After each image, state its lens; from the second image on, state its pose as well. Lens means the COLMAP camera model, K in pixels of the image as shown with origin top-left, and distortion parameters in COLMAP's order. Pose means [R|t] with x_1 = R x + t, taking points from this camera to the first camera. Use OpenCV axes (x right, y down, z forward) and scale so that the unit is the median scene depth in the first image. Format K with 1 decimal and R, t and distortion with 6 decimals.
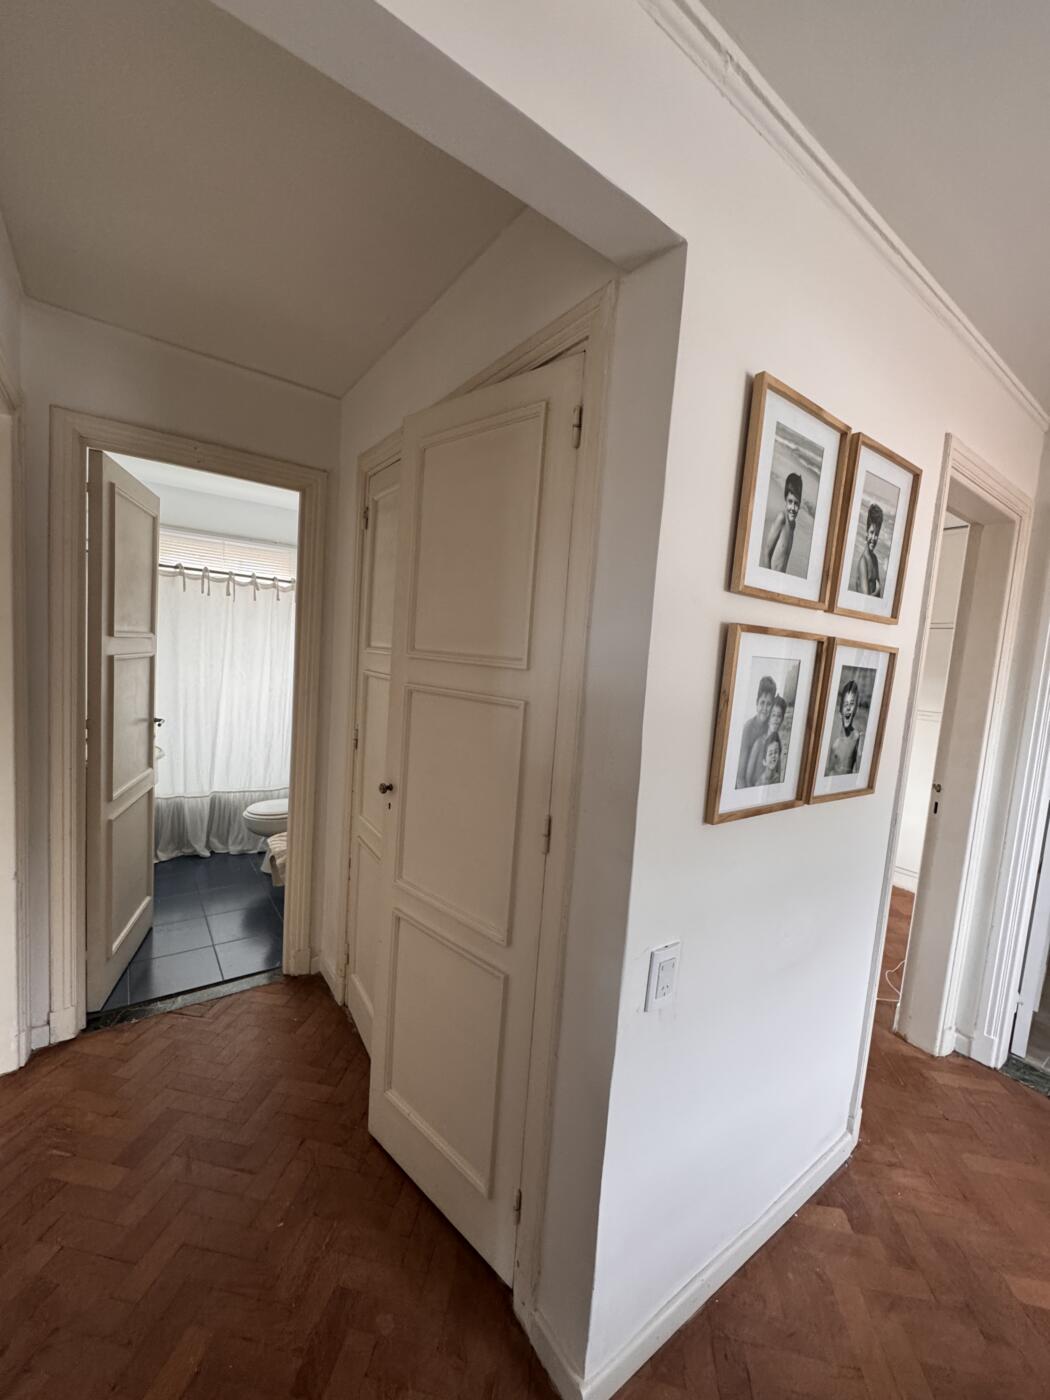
lens RADIAL K [[563.9, 0, 527.0], [0, 563.9, 702.6], [0, 0, 1]] dist [-0.009087, 0.000110]
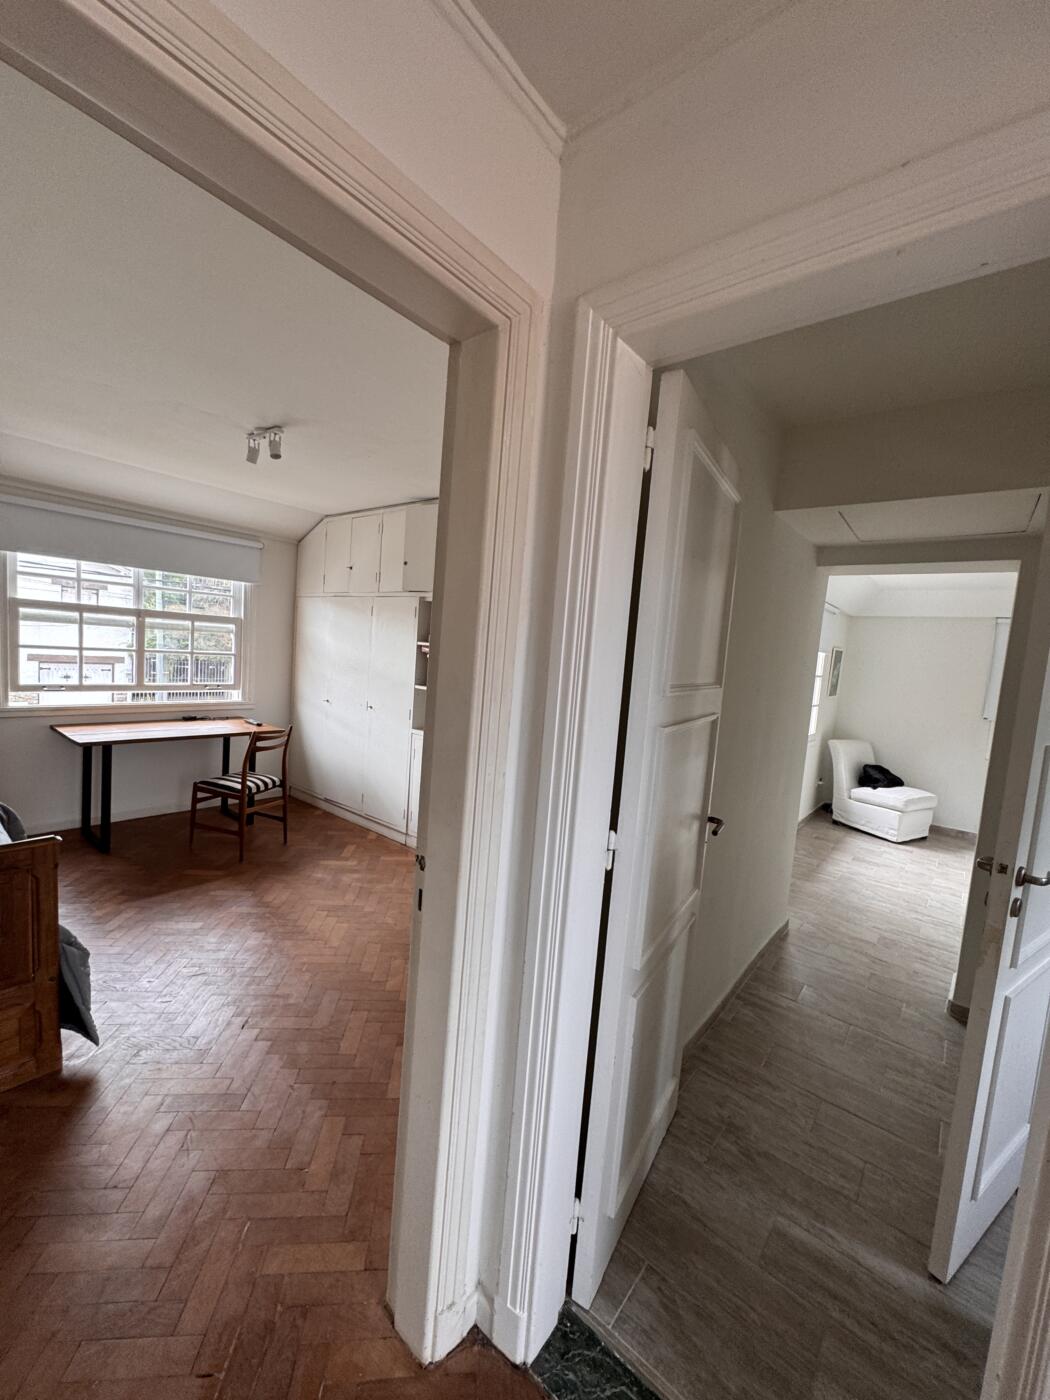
lens RADIAL K [[554.9, 0, 525.4], [0, 554.9, 700.3], [0, 0, 1]] dist [-0.005421, 0.000600]
pose [[0.964244, -0.022143, 0.264091, 1.260609], [0.016562, 0.999590, 0.023341, -0.018087], [-0.264500, -0.018132, 0.964215, 0.867423]]
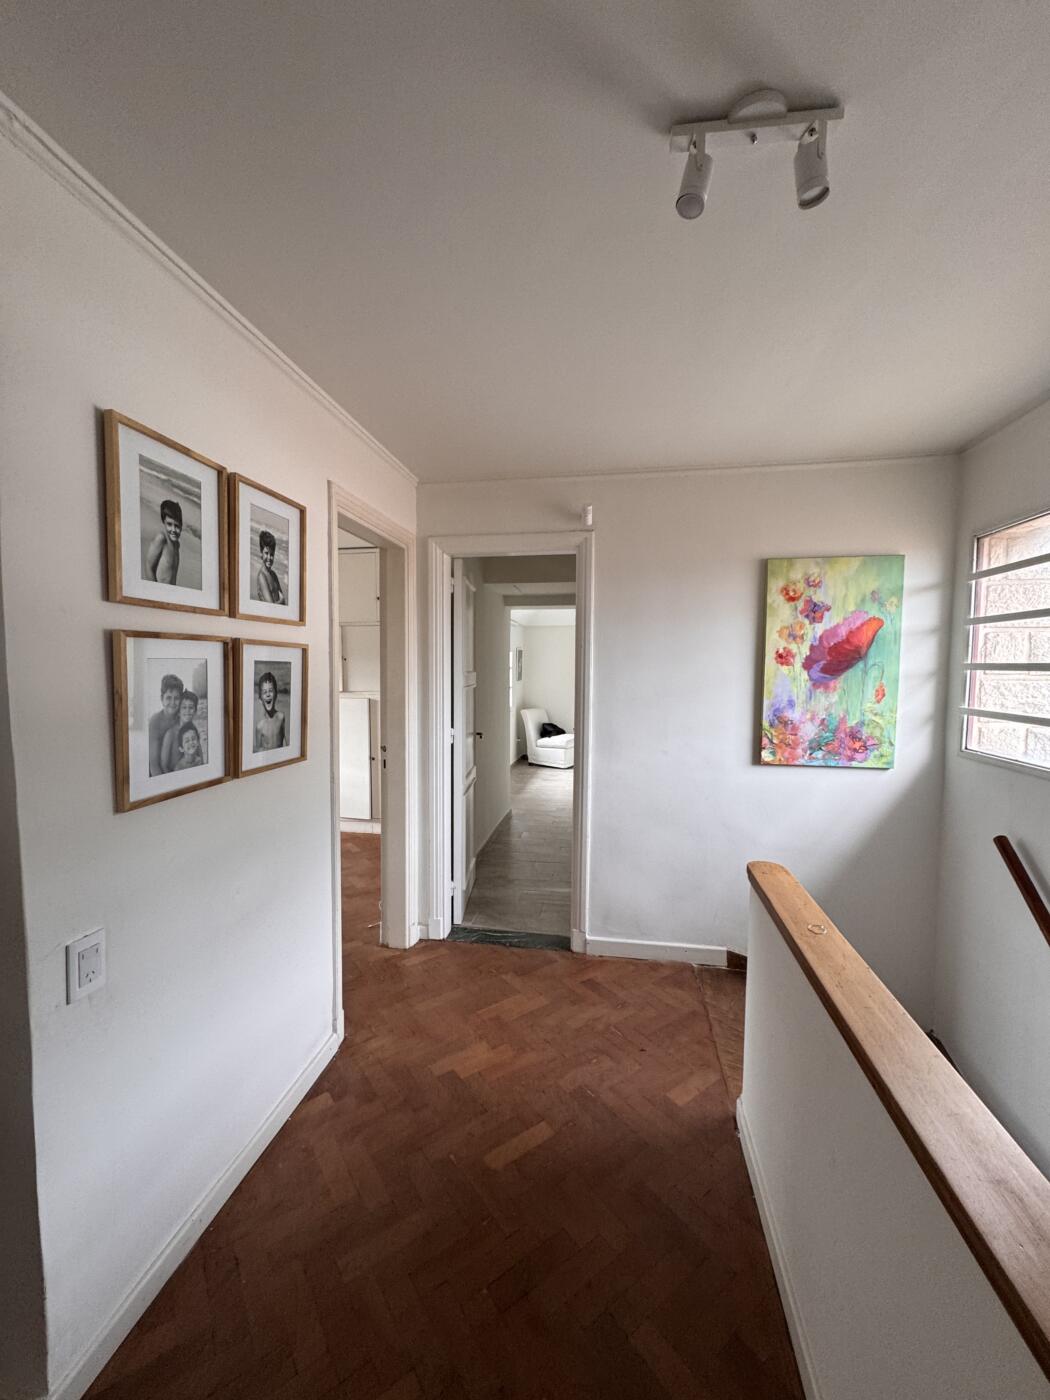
lens RADIAL K [[554.9, 0, 525.6], [0, 554.9, 702.4], [0, 0, 1]] dist [-0.005421, 0.000600]
pose [[0.701716, -0.112306, 0.703549, 0.121329], [0.108989, 0.992796, 0.049773, 0.029537], [-0.704071, 0.041752, 0.708901, -0.282877]]
